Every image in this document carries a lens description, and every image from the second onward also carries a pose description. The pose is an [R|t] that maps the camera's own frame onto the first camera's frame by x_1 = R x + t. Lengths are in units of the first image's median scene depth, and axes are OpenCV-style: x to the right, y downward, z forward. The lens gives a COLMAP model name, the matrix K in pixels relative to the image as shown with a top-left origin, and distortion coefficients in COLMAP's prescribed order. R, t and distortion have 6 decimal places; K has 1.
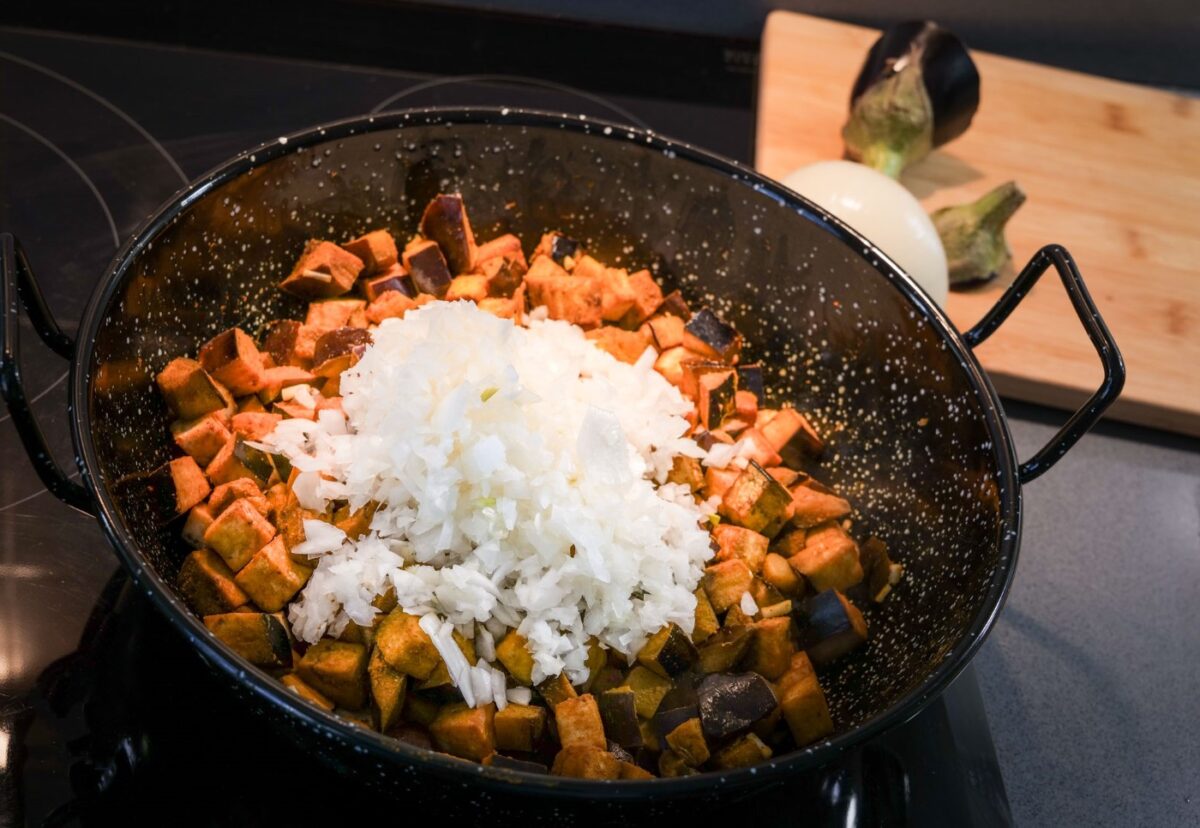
lens RADIAL K [[2048.4, 0, 599.2], [0, 2048.4, 432.7], [0, 0, 1]] dist [-0.012021, -0.048552]
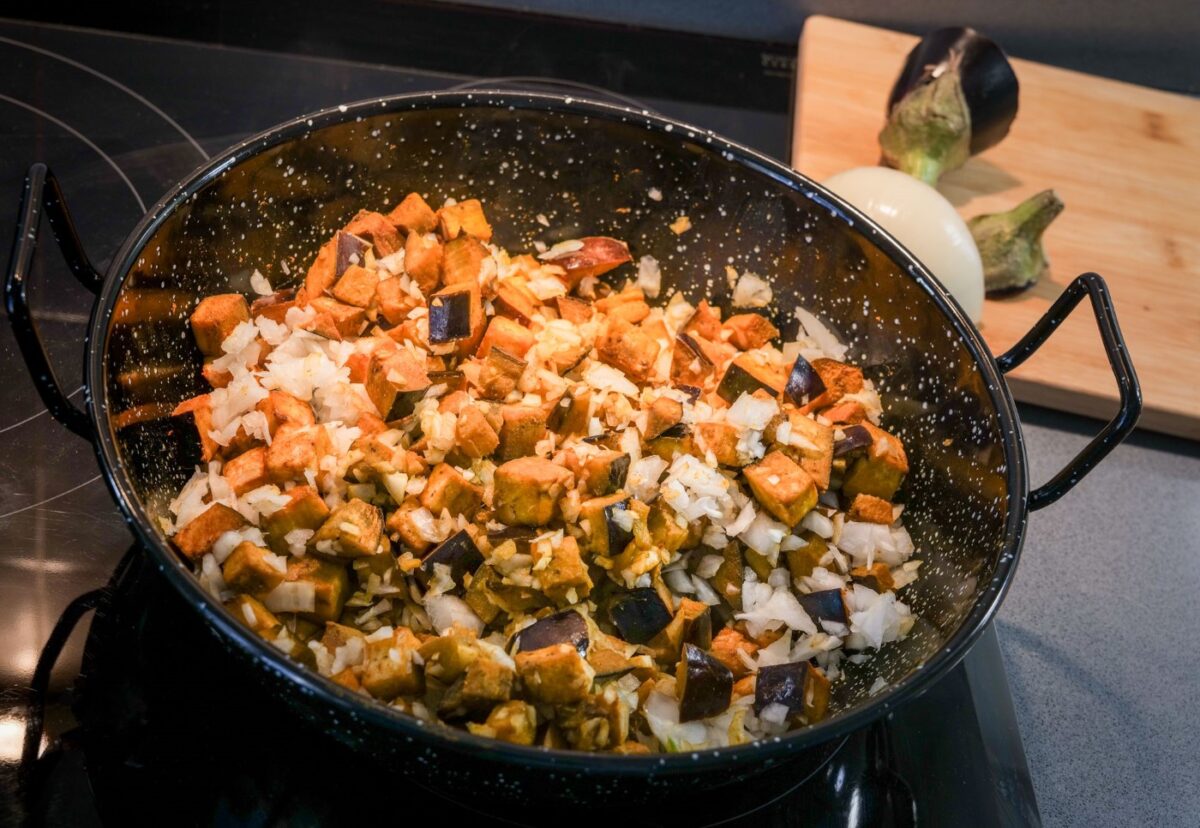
lens RADIAL K [[2048.4, 0, 599.2], [0, 2048.4, 432.7], [0, 0, 1]] dist [-0.012021, -0.048552]
pose [[0.990790, 0.094809, -0.096682, 0.085631], [-0.096901, 0.995146, -0.017170, 0.023210], [0.094585, 0.026380, 0.995167, -0.000232]]
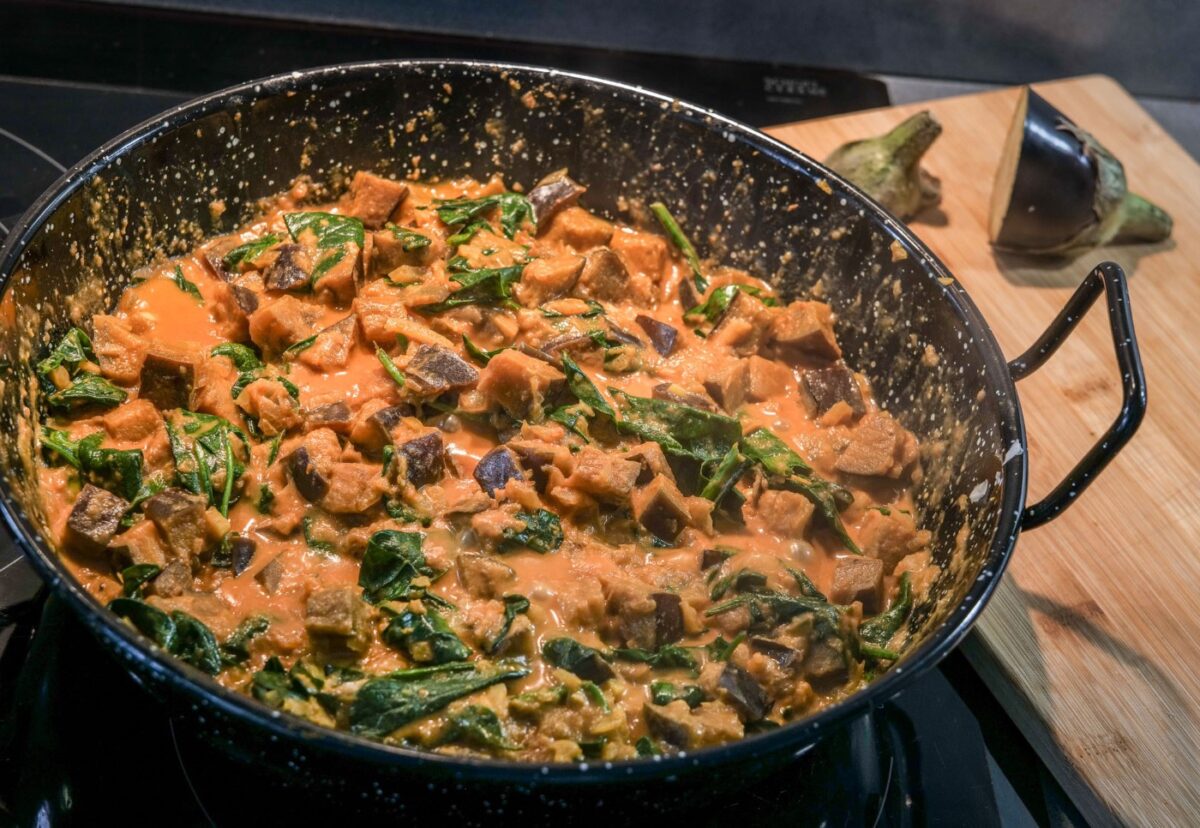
lens RADIAL K [[2420.2, 0, 600.0], [0, 2420.2, 414.0], [0, 0, 1]] dist [-0.020369, 0.349306]
pose [[0.973758, 0.113891, -0.197038, 0.210366], [-0.129850, 0.989058, -0.070025, 0.067045], [0.186907, 0.093773, 0.977892, -0.029371]]
